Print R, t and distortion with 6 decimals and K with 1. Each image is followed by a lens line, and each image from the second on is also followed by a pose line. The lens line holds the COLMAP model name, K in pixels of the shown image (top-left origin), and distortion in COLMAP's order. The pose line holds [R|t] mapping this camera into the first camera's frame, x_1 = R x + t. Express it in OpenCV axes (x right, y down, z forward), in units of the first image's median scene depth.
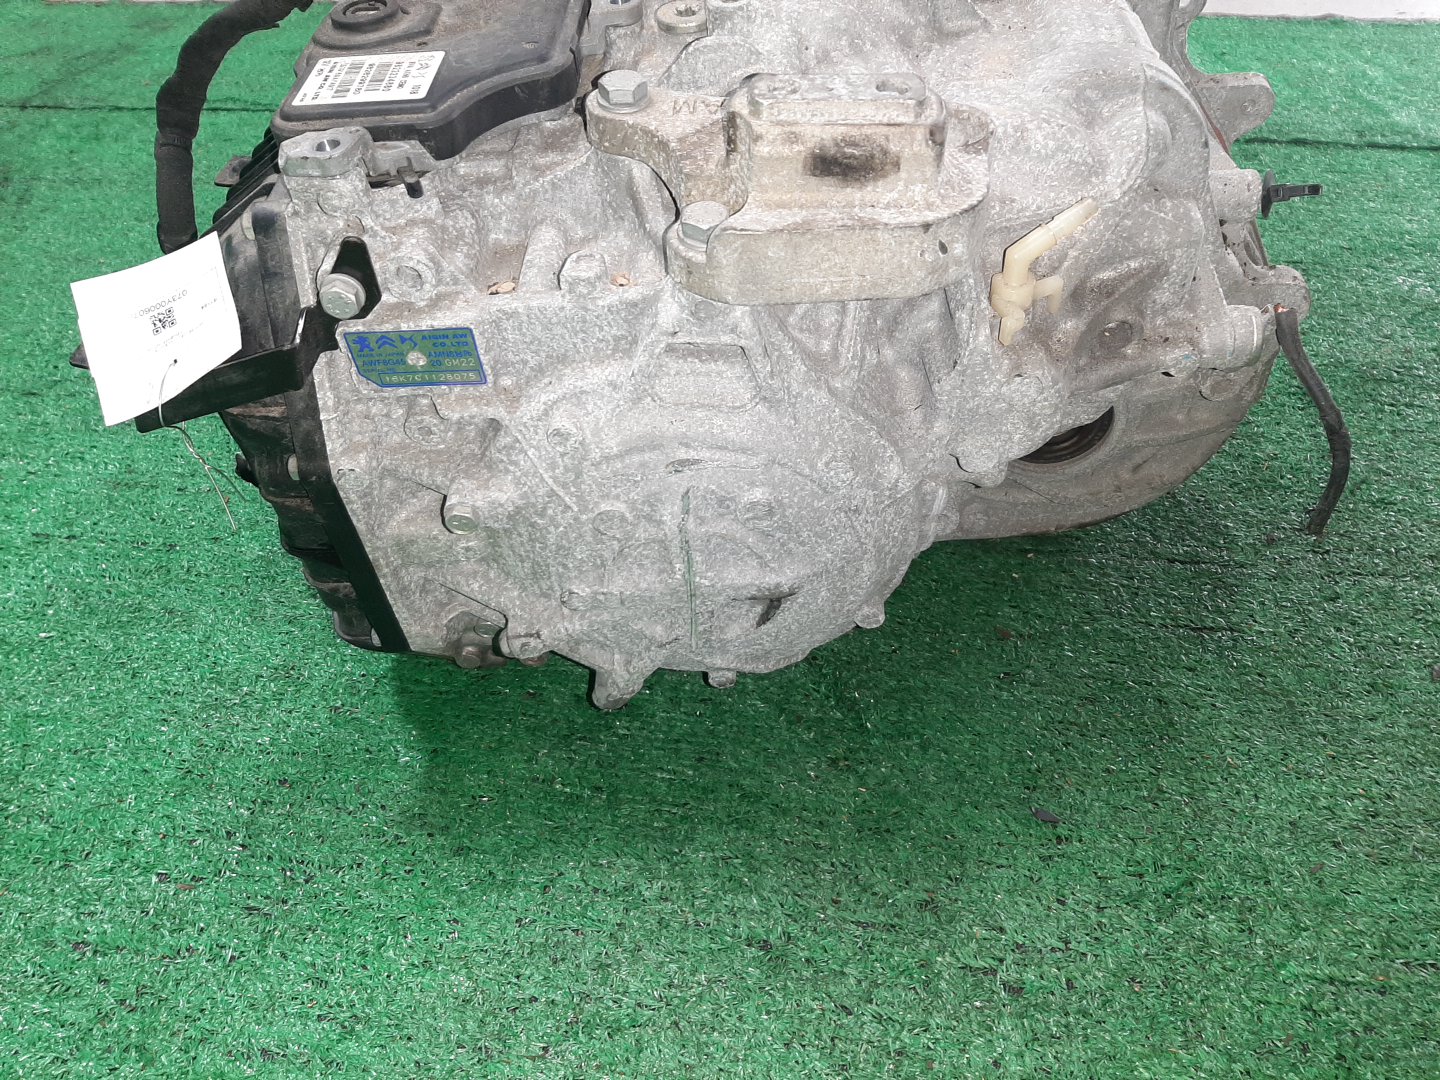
lens RADIAL K [[1121.6, 0, 719.8], [0, 1121.6, 489.6], [0, 0, 1]] dist [0.006183, -0.096974]
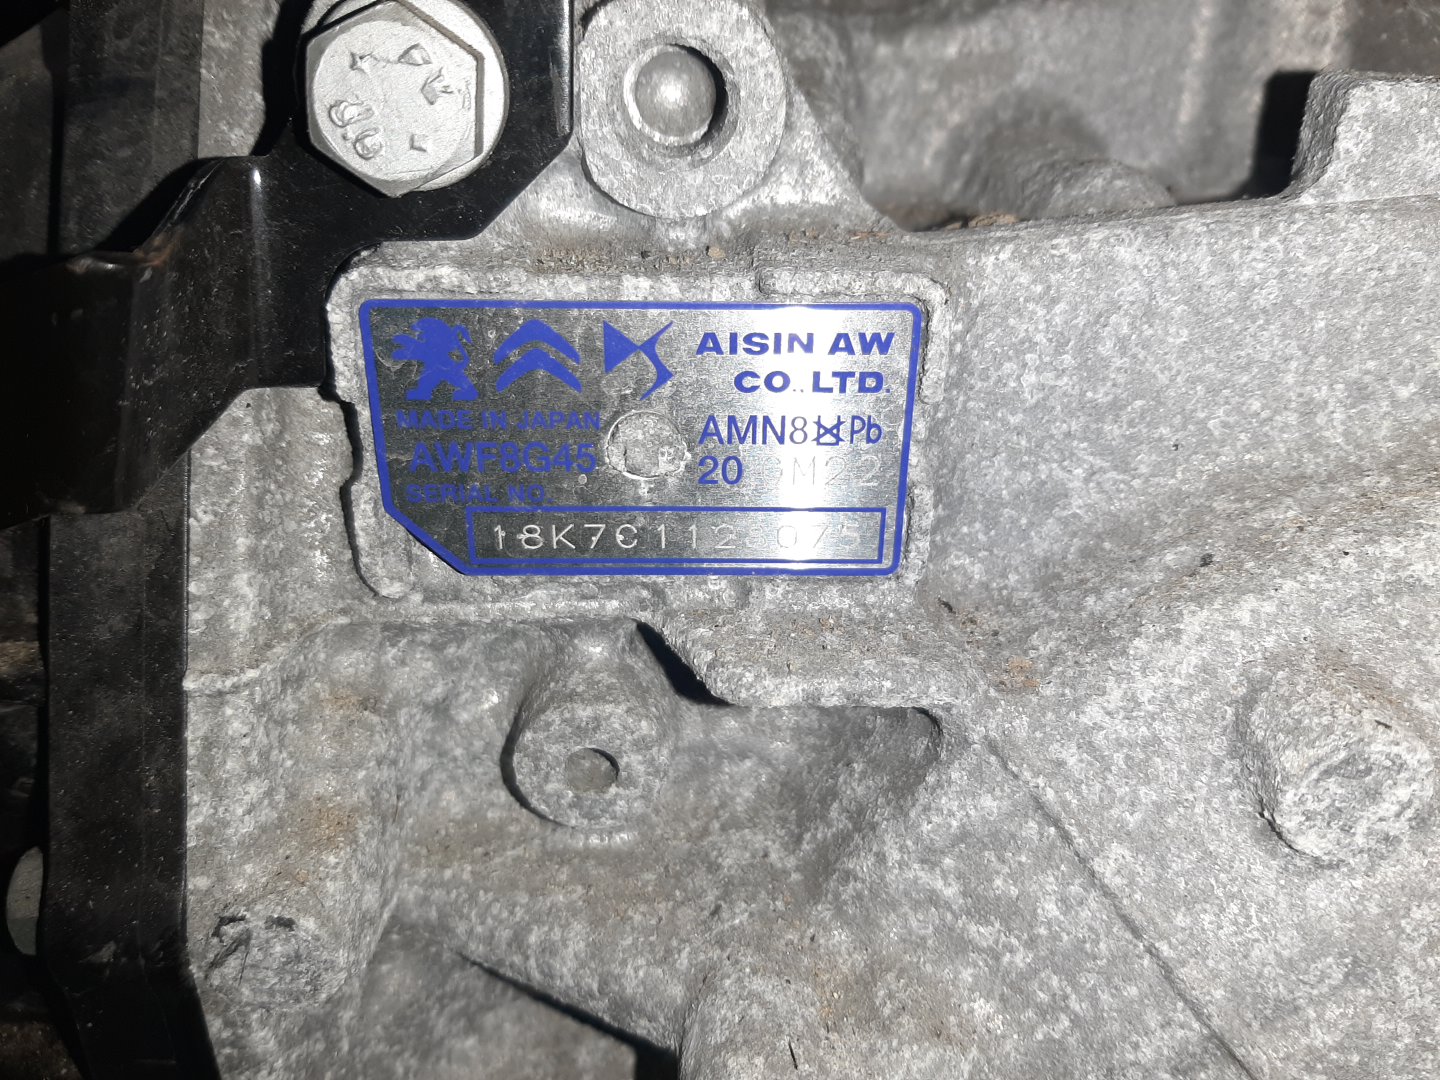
lens RADIAL K [[1121.6, 0, 719.8], [0, 1121.6, 489.6], [0, 0, 1]] dist [0.006183, -0.096974]
pose [[0.992766, 0.063339, 0.101996, -0.269834], [-0.020261, 0.925723, -0.377659, -0.015364], [-0.118340, 0.372860, 0.920310, 0.751424]]
